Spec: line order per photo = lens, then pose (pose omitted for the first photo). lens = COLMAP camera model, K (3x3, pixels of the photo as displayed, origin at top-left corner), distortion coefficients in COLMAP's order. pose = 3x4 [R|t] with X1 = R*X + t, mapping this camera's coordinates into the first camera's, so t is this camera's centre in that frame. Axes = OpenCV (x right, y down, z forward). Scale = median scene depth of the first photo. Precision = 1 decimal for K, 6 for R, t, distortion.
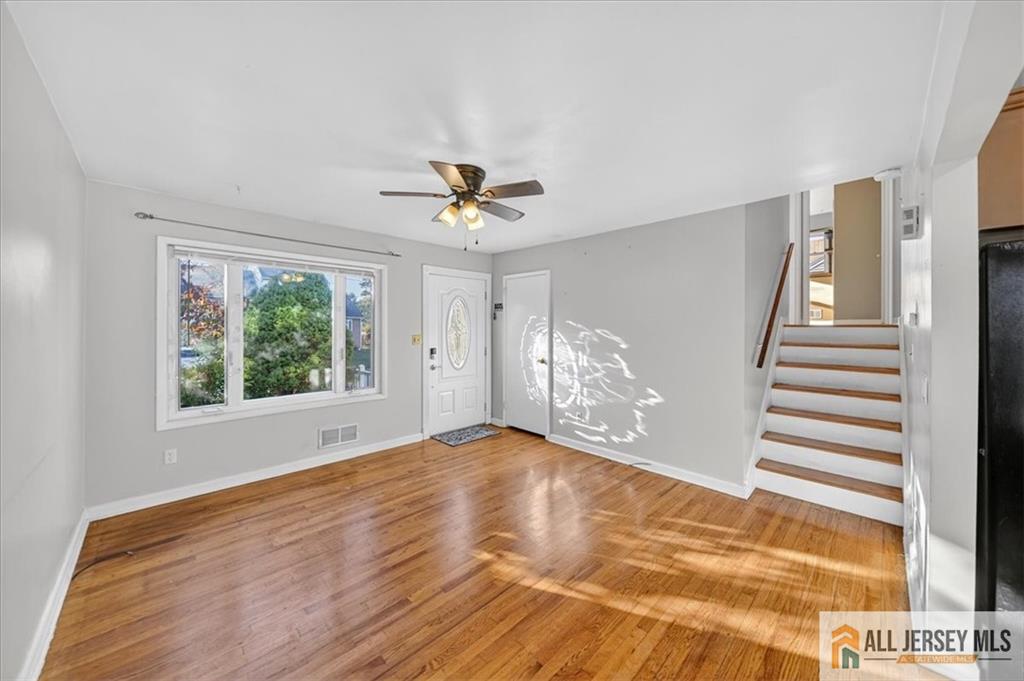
lens RADIAL K [[364.8, 0, 520.3], [0, 364.8, 328.1], [0, 0, 1]] dist [-0.001957, -0.001128]
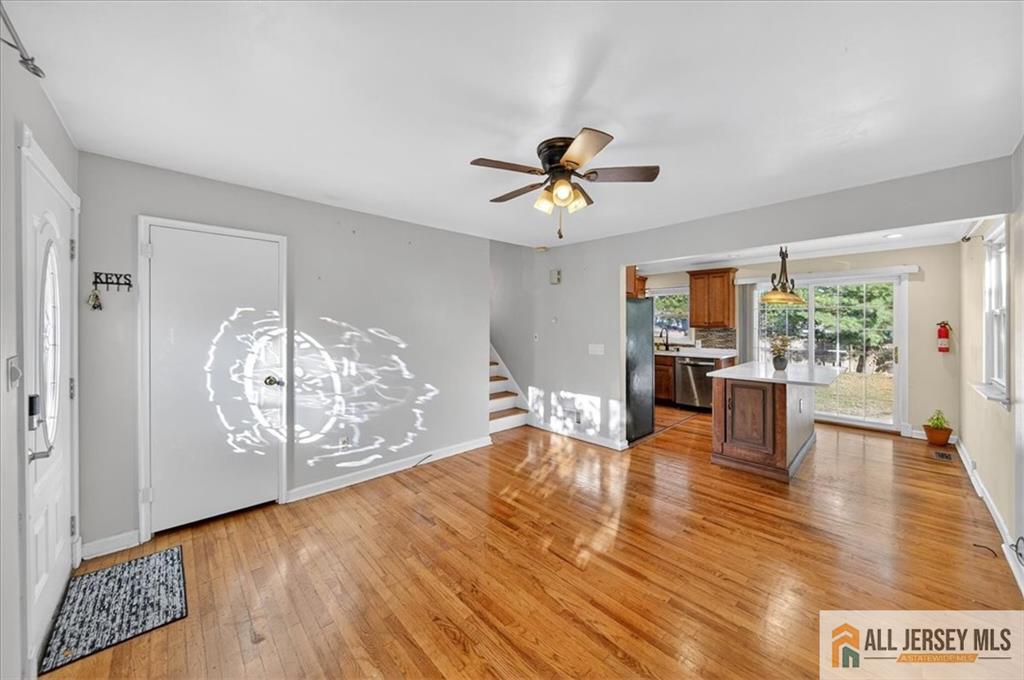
lens RADIAL K [[364.8, 0, 507.2], [0, 364.8, 325.6], [0, 0, 1]] dist [-0.001957, -0.001128]
pose [[0.040521, -0.006224, 0.999159, -0.639477], [0.004127, 0.999973, 0.006062, -0.007064], [-0.999170, 0.003878, 0.040546, 0.680949]]
